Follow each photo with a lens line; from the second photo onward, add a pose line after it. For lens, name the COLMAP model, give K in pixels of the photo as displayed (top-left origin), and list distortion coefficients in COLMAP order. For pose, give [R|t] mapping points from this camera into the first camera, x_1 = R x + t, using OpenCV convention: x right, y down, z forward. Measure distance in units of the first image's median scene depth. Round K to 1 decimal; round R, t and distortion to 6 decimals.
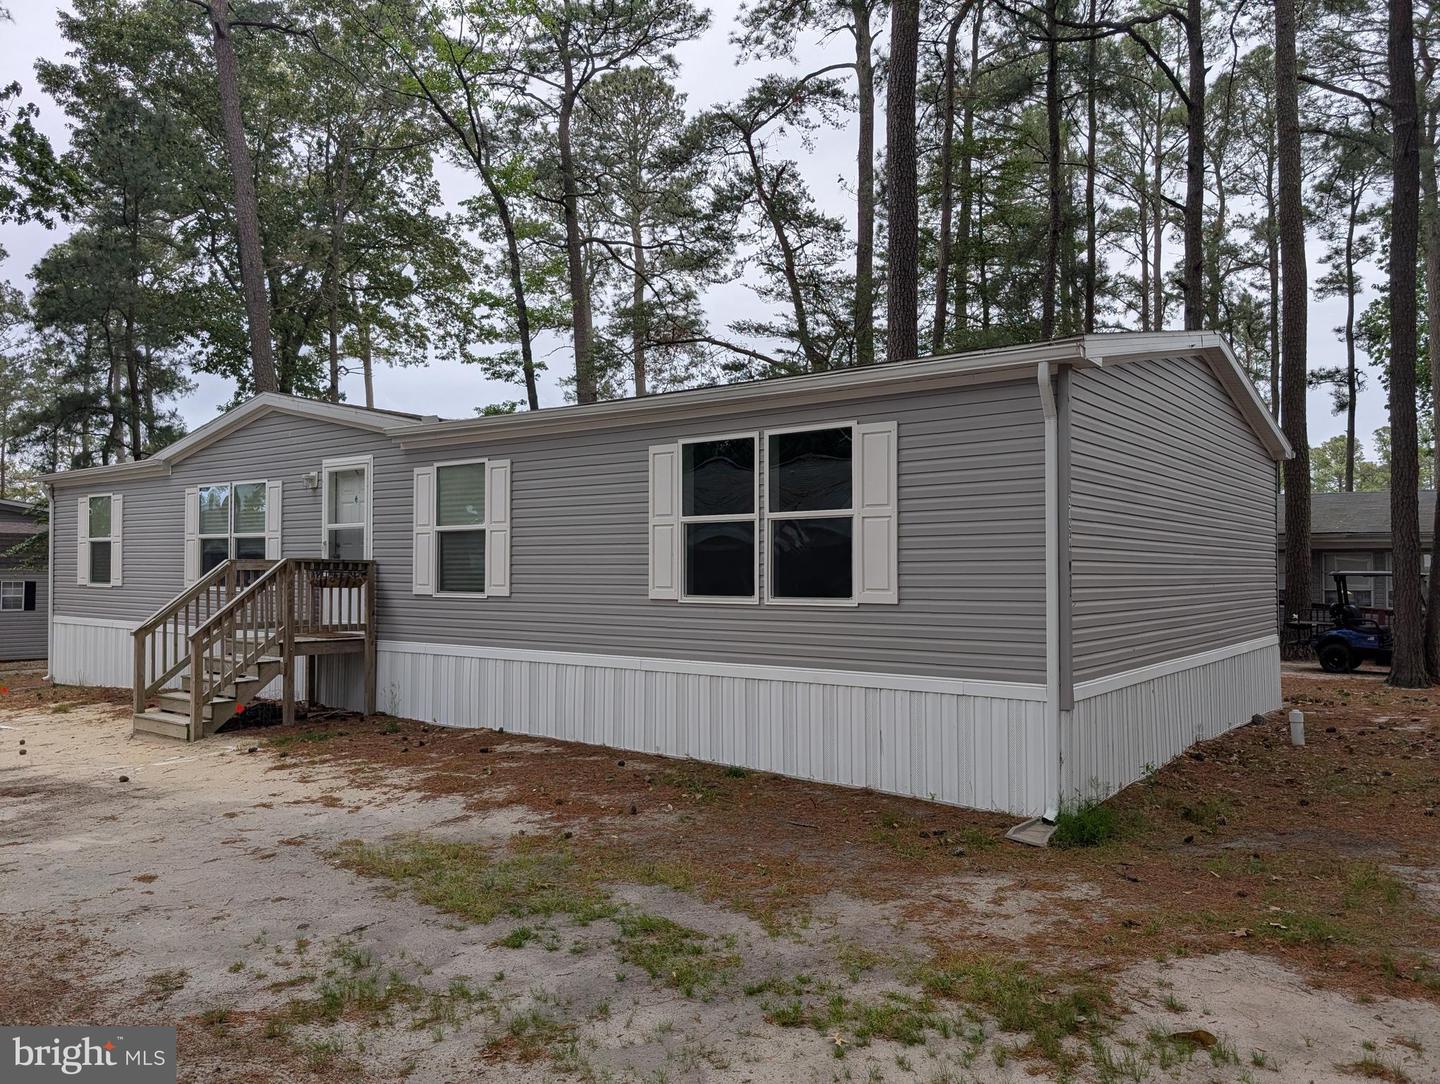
lens RADIAL K [[1035.1, 0, 724.8], [0, 1035.1, 537.3], [0, 0, 1]] dist [0.017353, -0.015611]
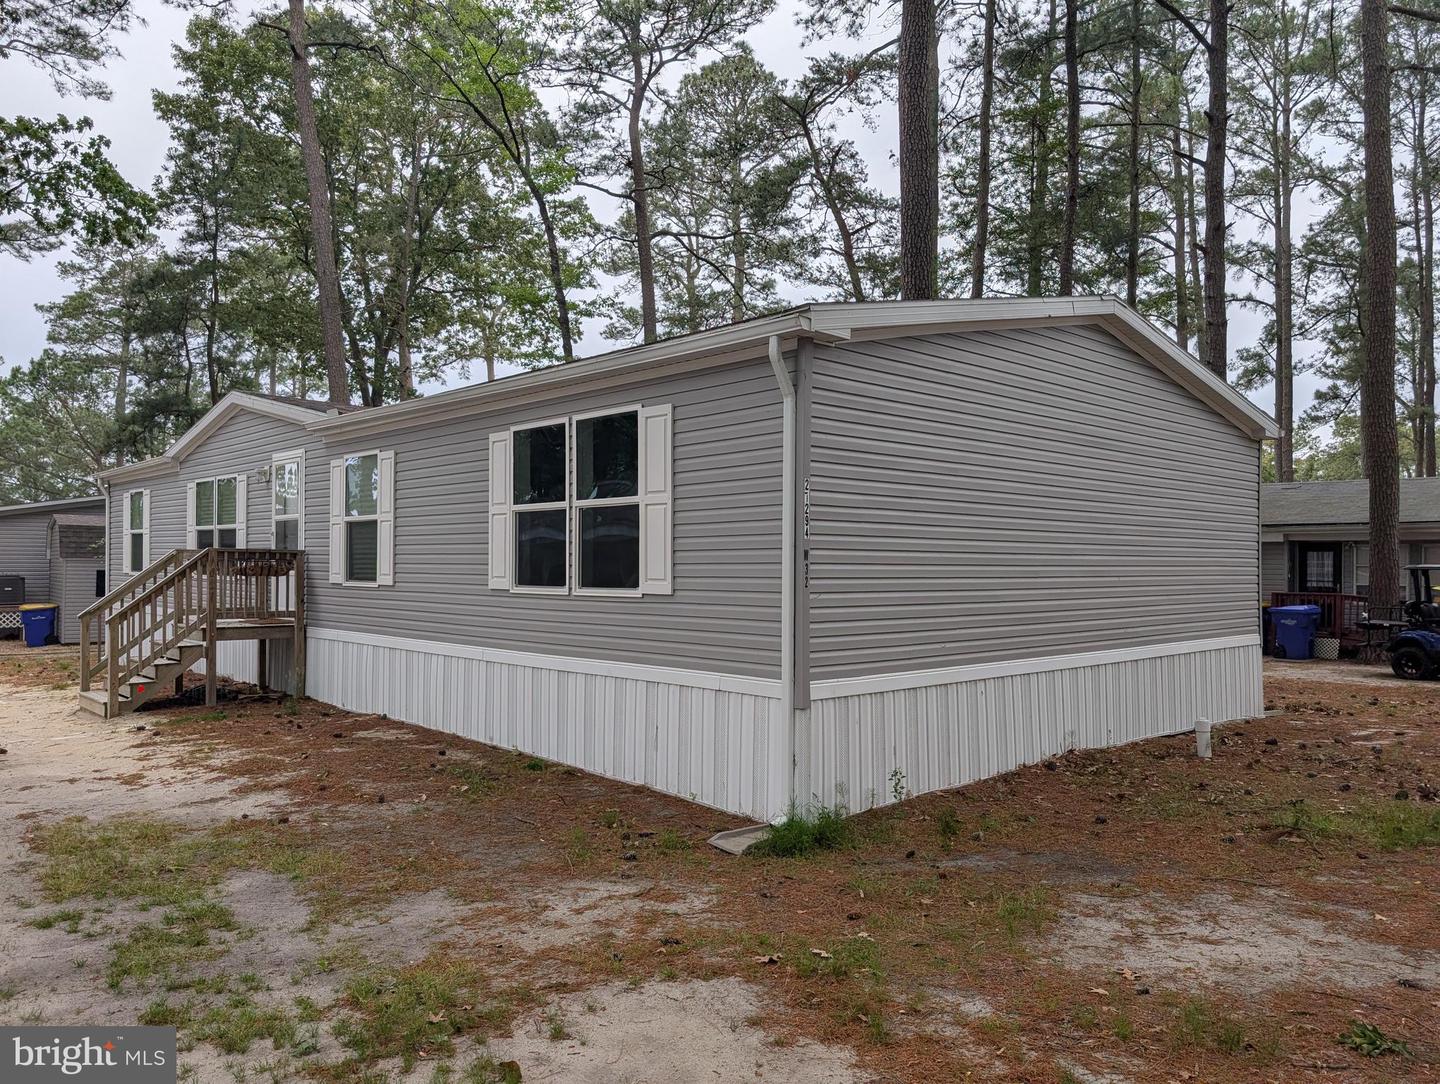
lens RADIAL K [[1035.1, 0, 707.5], [0, 1035.1, 540.5], [0, 0, 1]] dist [0.017353, -0.015611]
pose [[0.986487, -0.000518, -0.163836, 0.273598], [0.002234, 0.999945, 0.010292, 0.003240], [0.163822, -0.010519, 0.986434, 0.048002]]
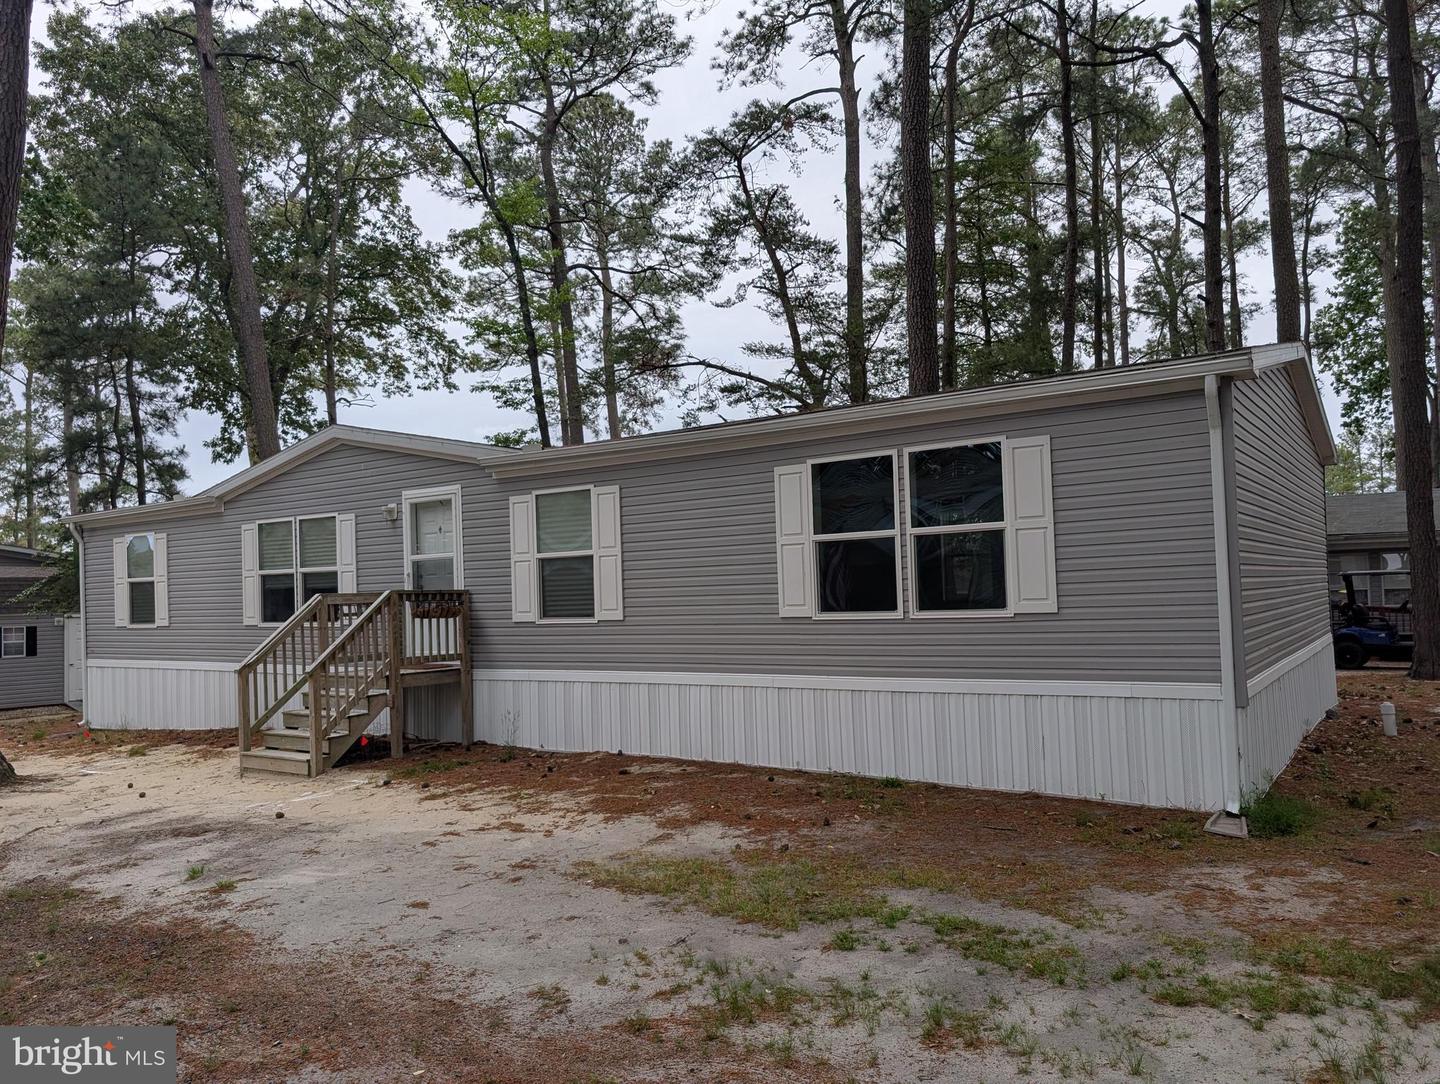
lens RADIAL K [[1035.1, 0, 721.6], [0, 1035.1, 553.8], [0, 0, 1]] dist [0.017353, -0.015611]
pose [[0.998353, -0.031772, 0.047776, -0.164630], [0.032059, 0.999472, -0.005243, 0.000559], [-0.047584, 0.006765, 0.998844, -0.014158]]
